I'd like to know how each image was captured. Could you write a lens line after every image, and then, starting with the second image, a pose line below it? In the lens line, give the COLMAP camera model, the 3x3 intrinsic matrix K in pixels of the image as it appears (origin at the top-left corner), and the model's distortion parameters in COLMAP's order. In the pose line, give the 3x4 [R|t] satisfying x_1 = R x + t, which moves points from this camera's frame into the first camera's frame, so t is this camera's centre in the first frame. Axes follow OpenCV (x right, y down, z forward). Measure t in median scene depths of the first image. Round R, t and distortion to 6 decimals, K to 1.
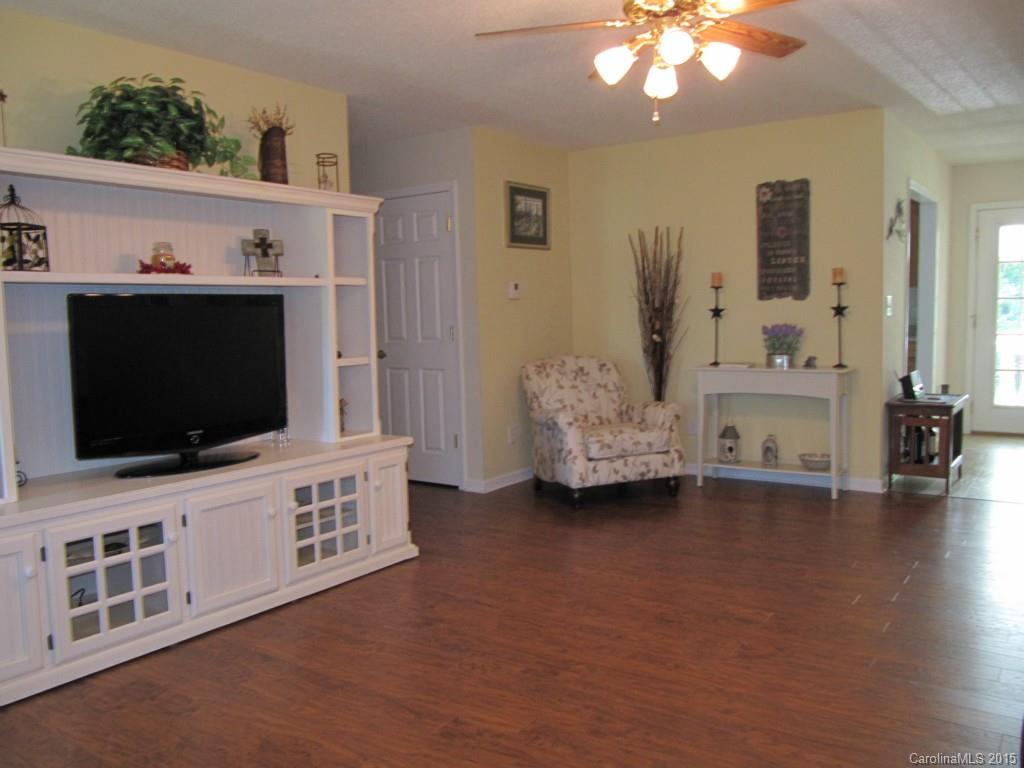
lens RADIAL K [[855.1, 0, 512.0], [0, 855.1, 384.0], [0, 0, 1]] dist [-0.041802, 0.011639]
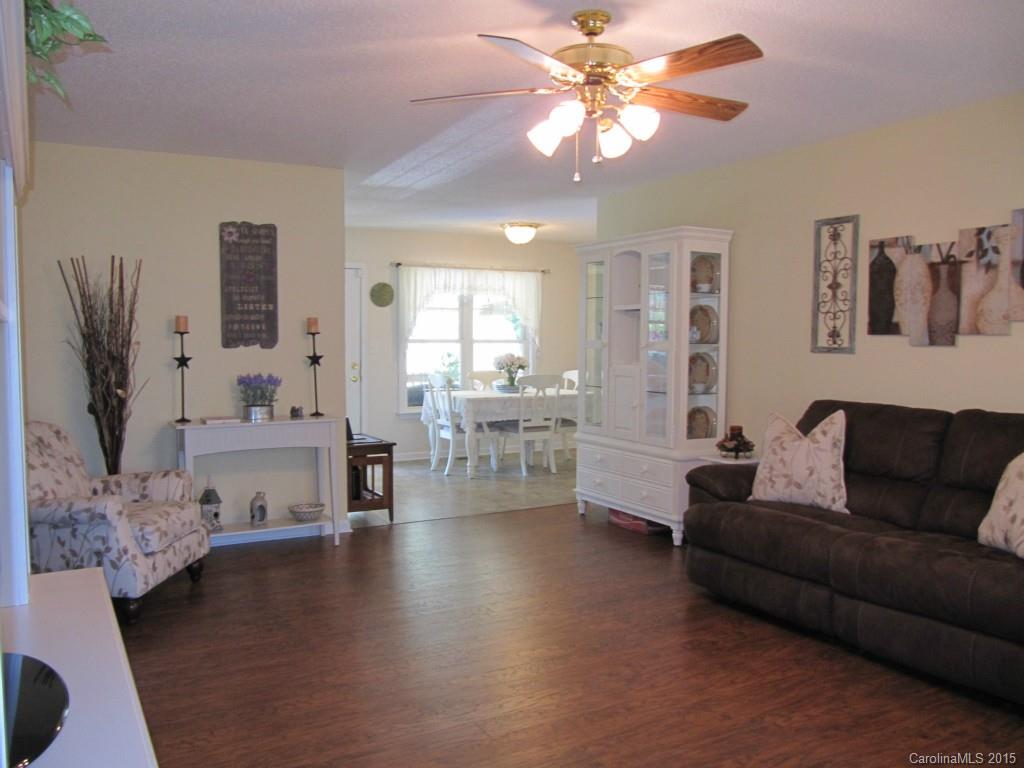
lens RADIAL K [[845.8, 0, 512.0], [0, 845.8, 384.0], [0, 0, 1]] dist [-0.041941, -0.001429]
pose [[0.422252, -0.025819, 0.906111, -0.411910], [0.066584, 0.997777, -0.002598, -0.037803], [-0.904030, 0.061429, 0.423033, 0.349157]]
